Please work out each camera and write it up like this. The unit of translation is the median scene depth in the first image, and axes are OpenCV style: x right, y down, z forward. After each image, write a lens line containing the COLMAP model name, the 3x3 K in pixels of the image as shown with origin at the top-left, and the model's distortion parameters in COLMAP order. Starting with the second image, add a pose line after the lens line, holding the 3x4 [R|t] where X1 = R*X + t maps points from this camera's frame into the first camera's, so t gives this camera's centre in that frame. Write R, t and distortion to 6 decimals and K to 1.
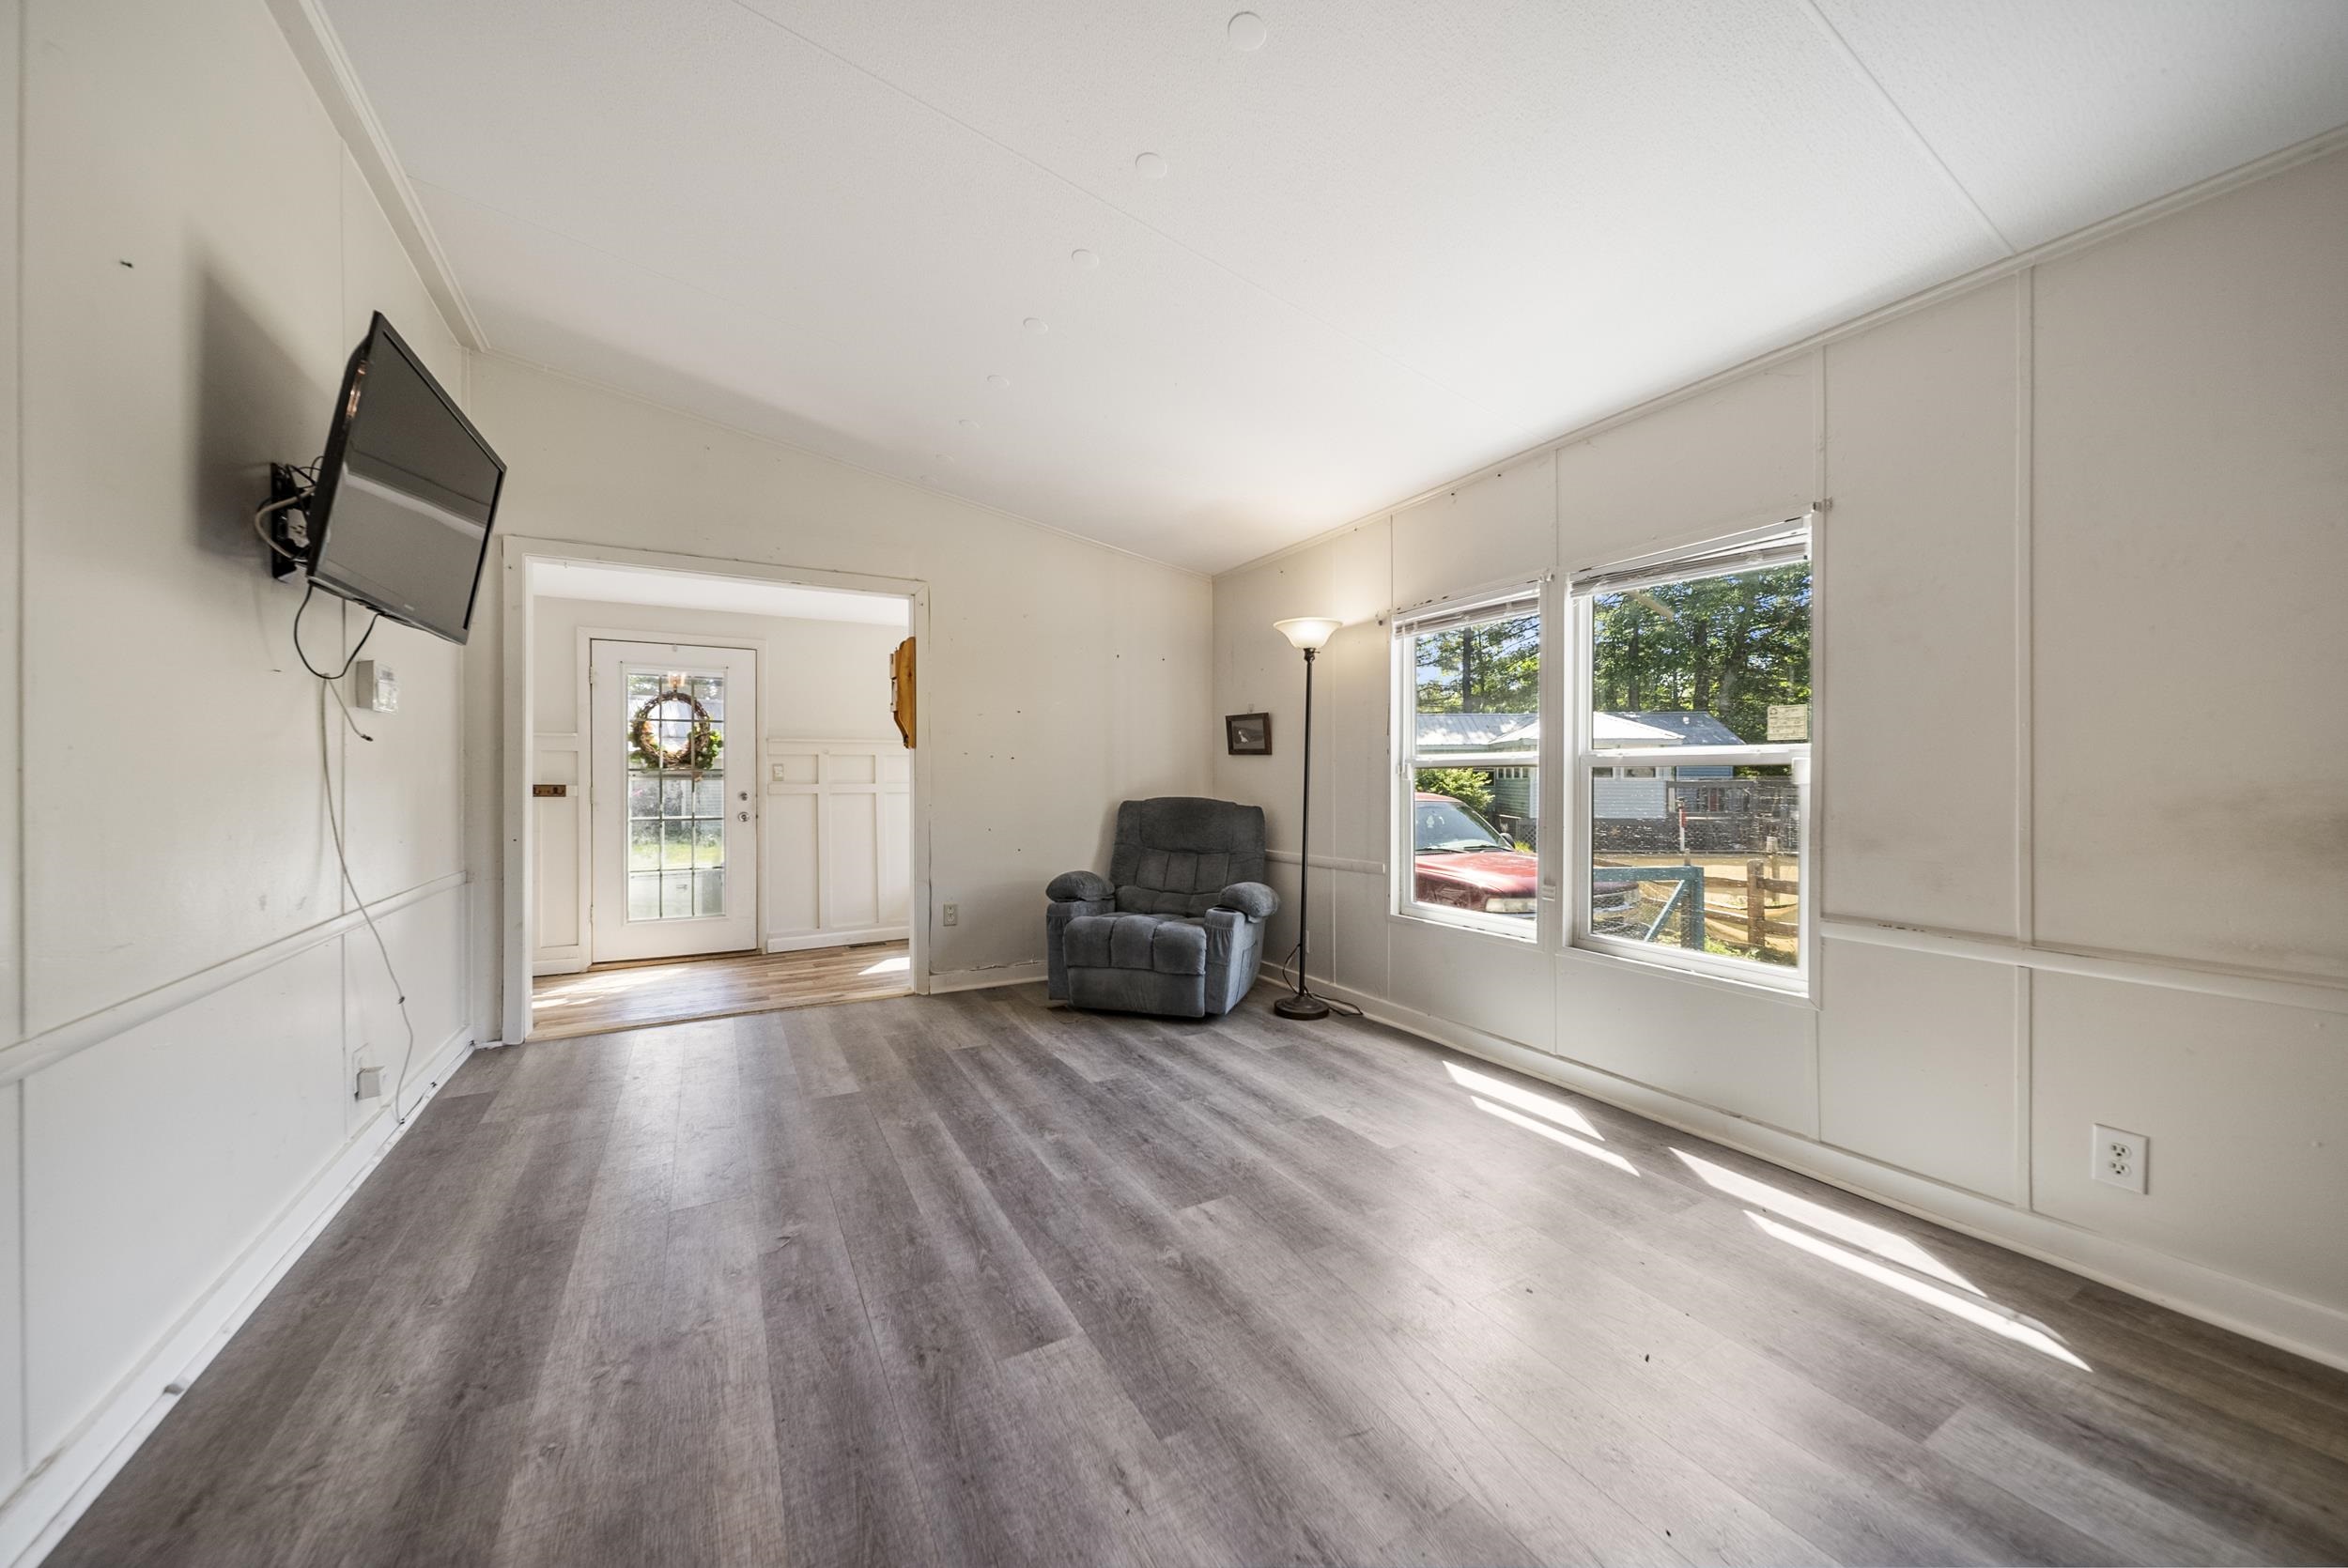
lens RADIAL K [[824.3, 0, 1172.8], [0, 824.3, 784.8], [0, 0, 1]] dist [-0.001270, -0.000365]
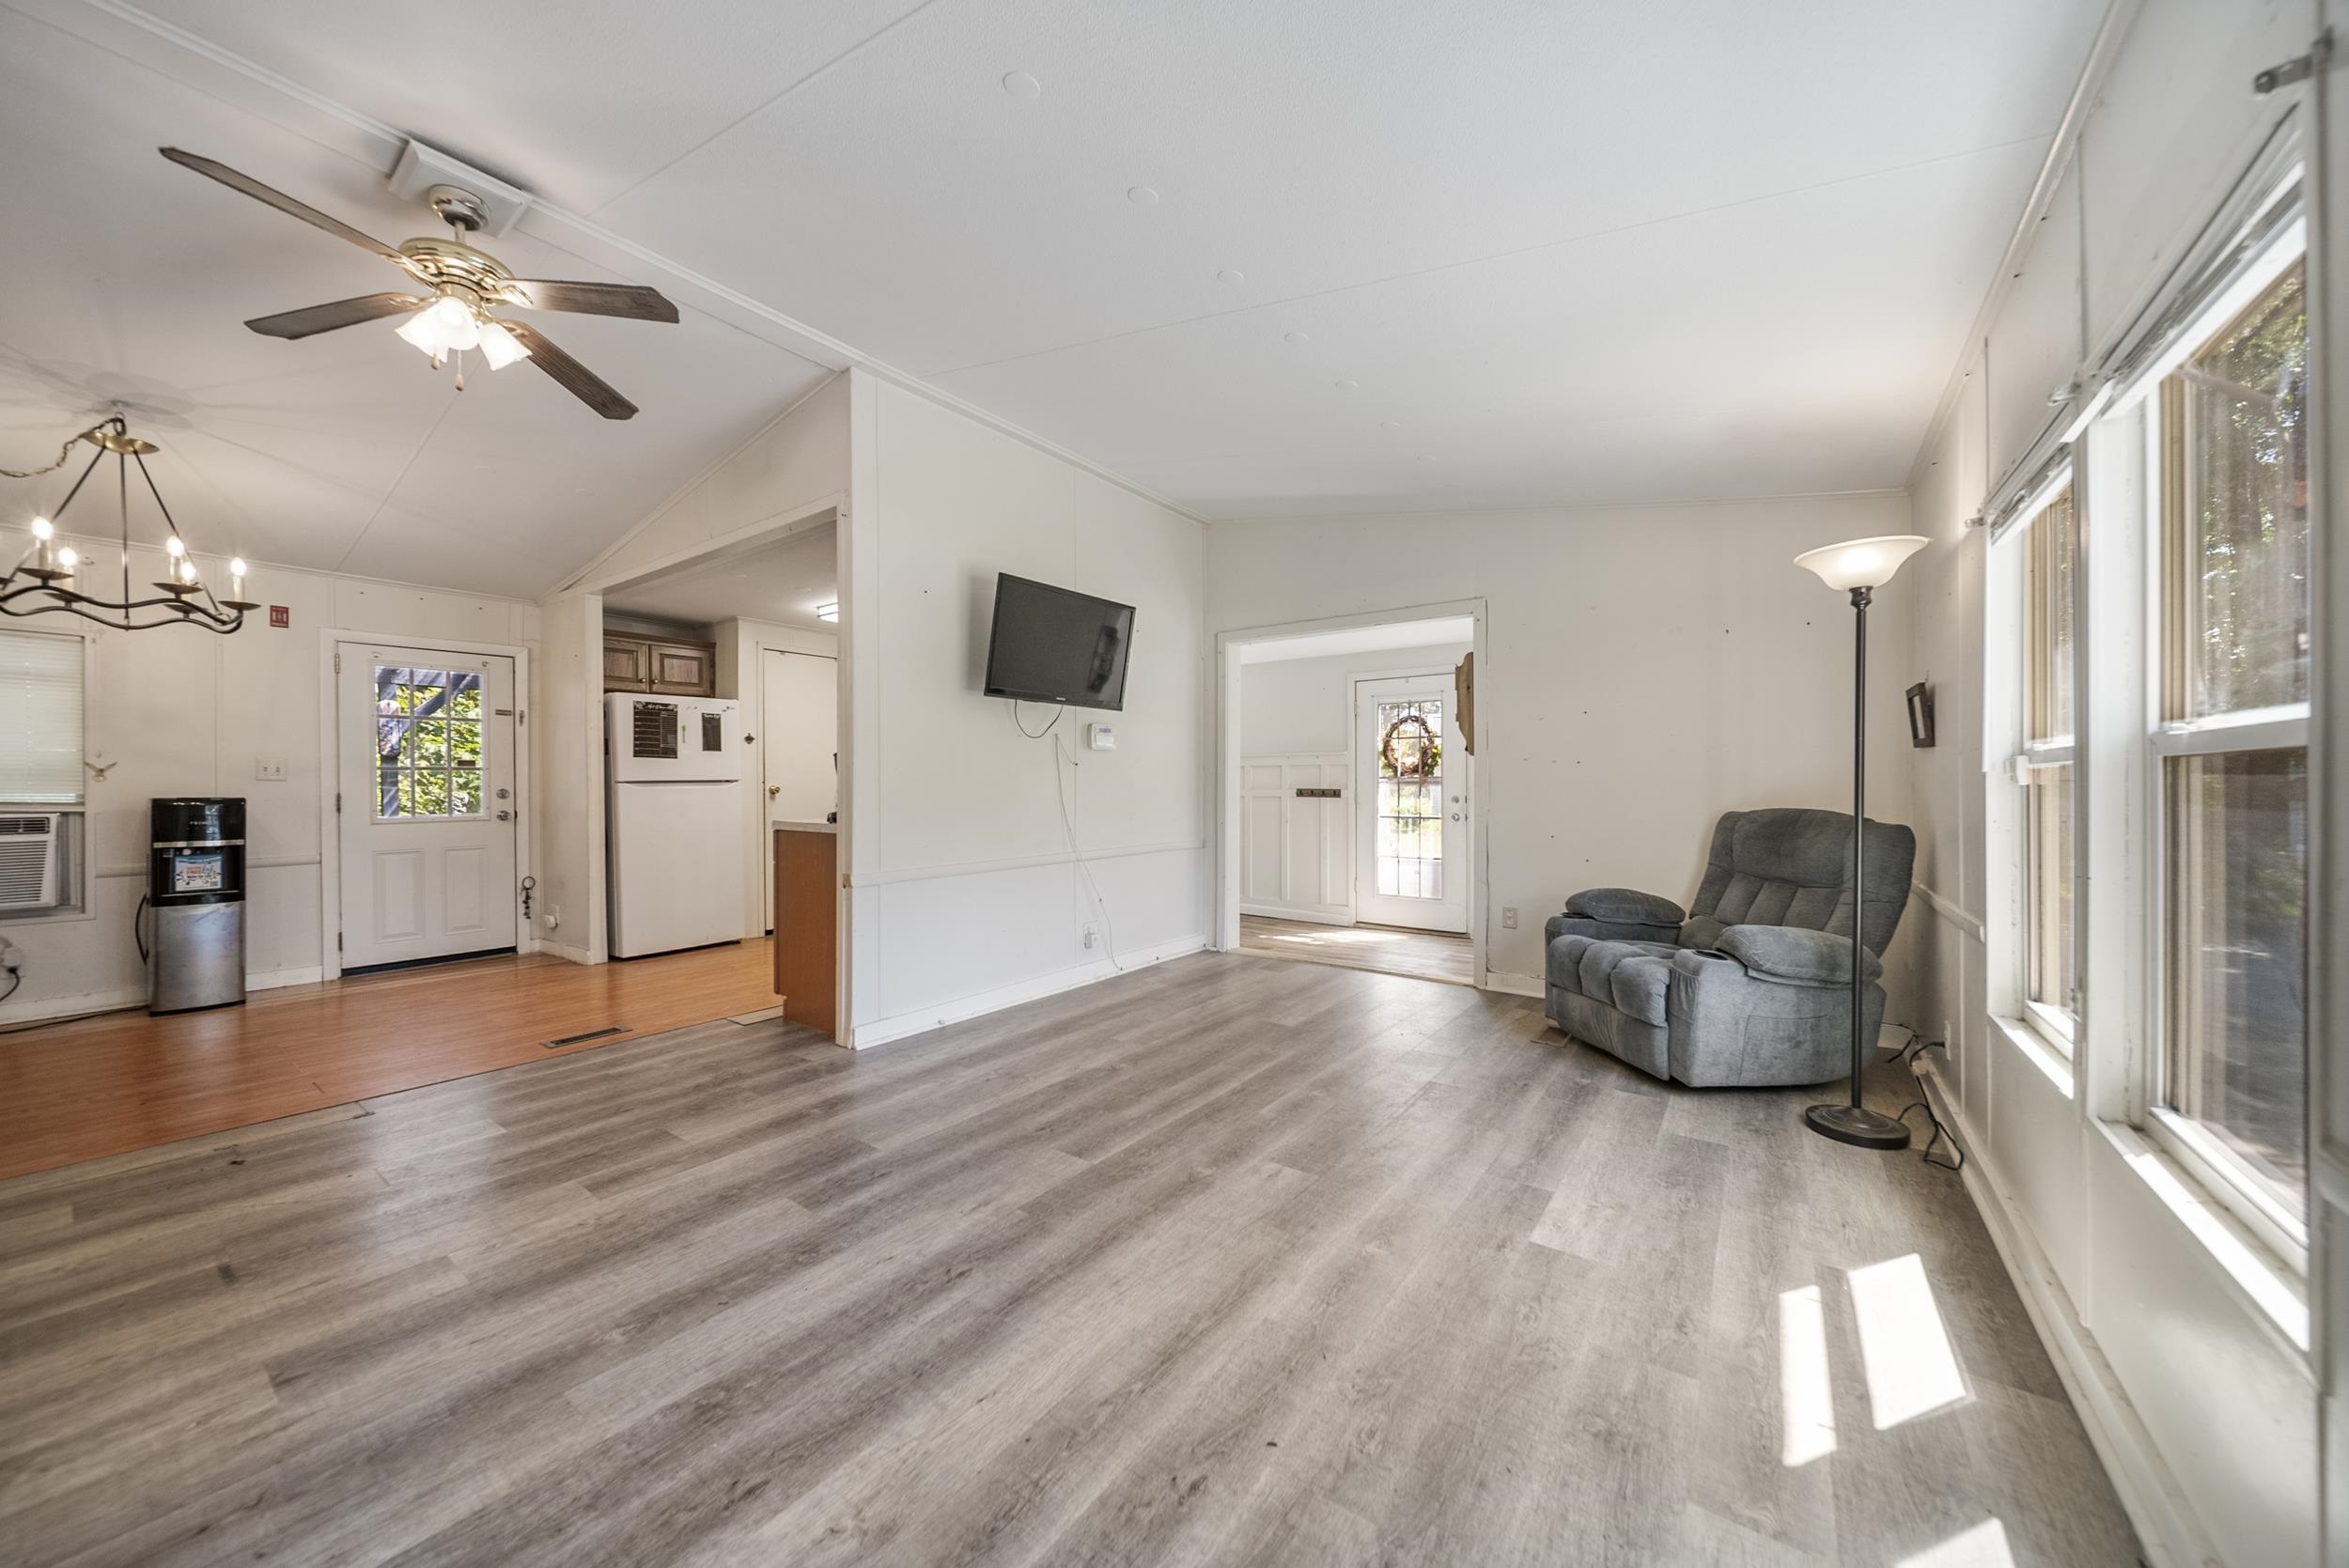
lens RADIAL K [[824.7, 0, 1173.3], [0, 824.7, 784.8], [0, 0, 1]] dist [-0.001270, -0.000365]
pose [[0.417780, -0.000833, -0.908548, 0.882092], [-0.005709, 0.999977, -0.003542, -0.001042], [0.908530, 0.006666, 0.417765, 0.354681]]
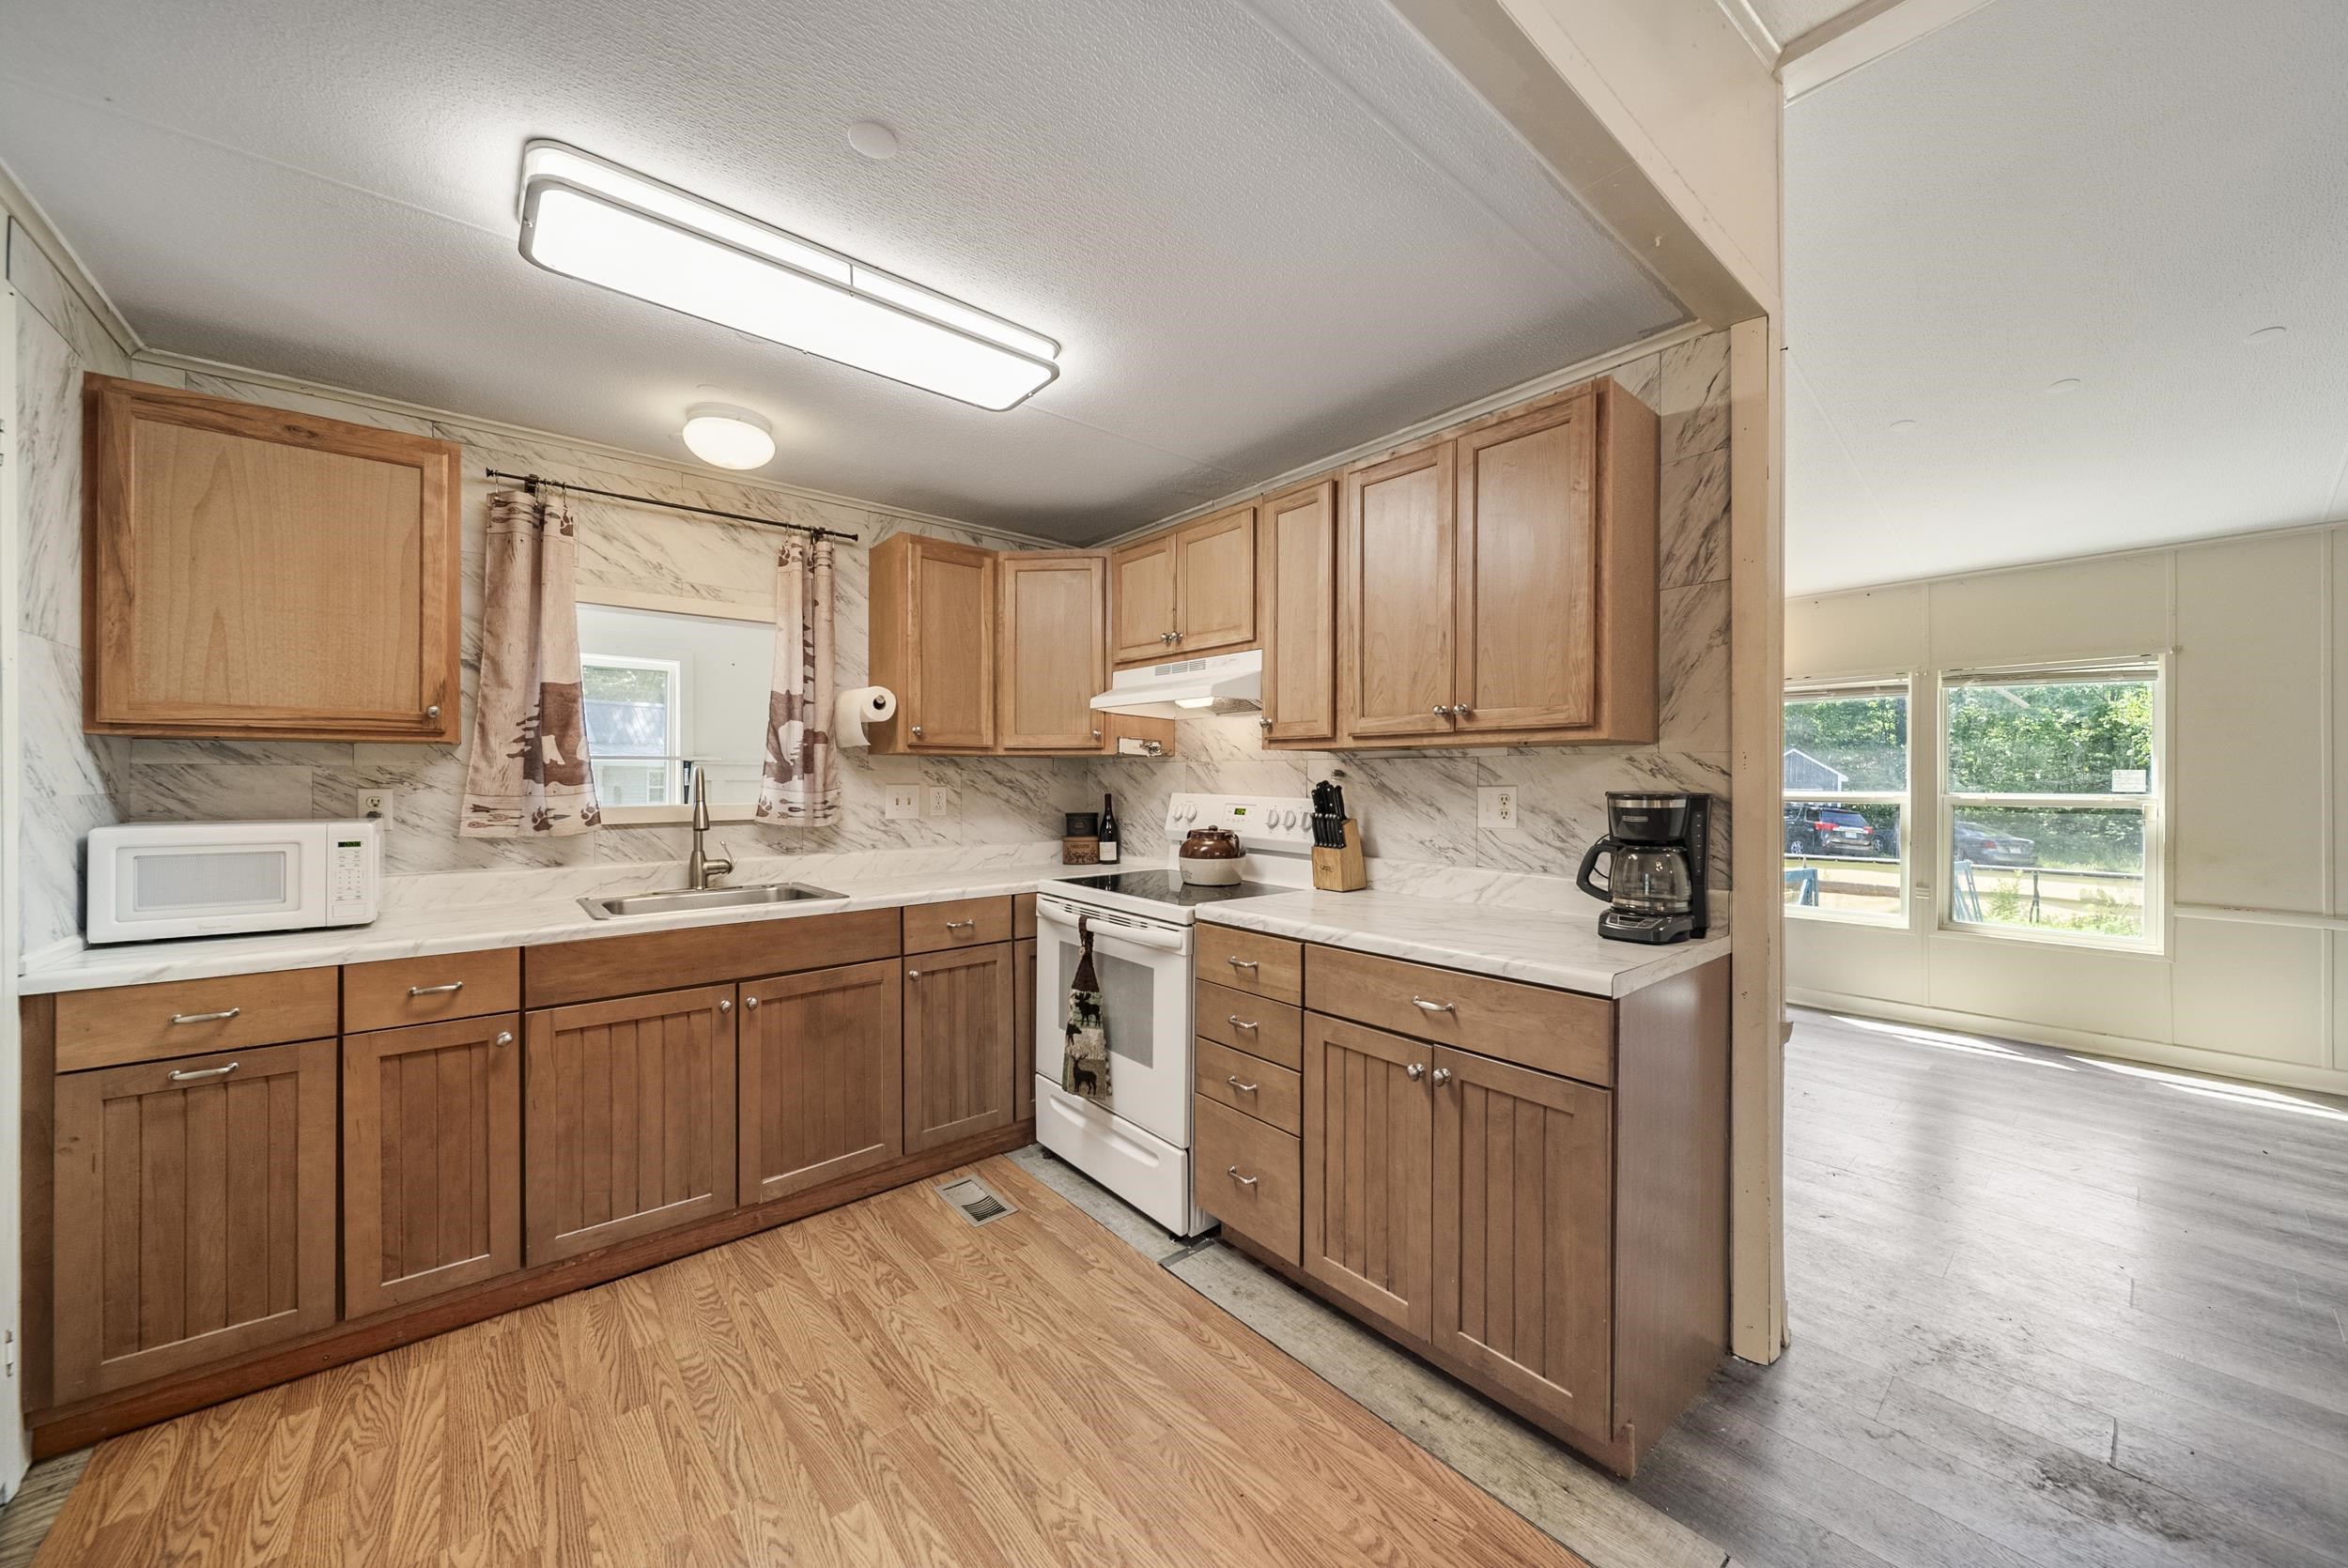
lens RADIAL K [[831.6, 0, 1172.8], [0, 831.6, 780.8], [0, 0, 1]] dist [-0.001850, -0.000396]
pose [[0.982867, -0.000313, 0.184318, -1.393074], [0.001845, 0.999965, -0.008136, -0.068424], [-0.184309, 0.008337, 0.982833, -0.225251]]
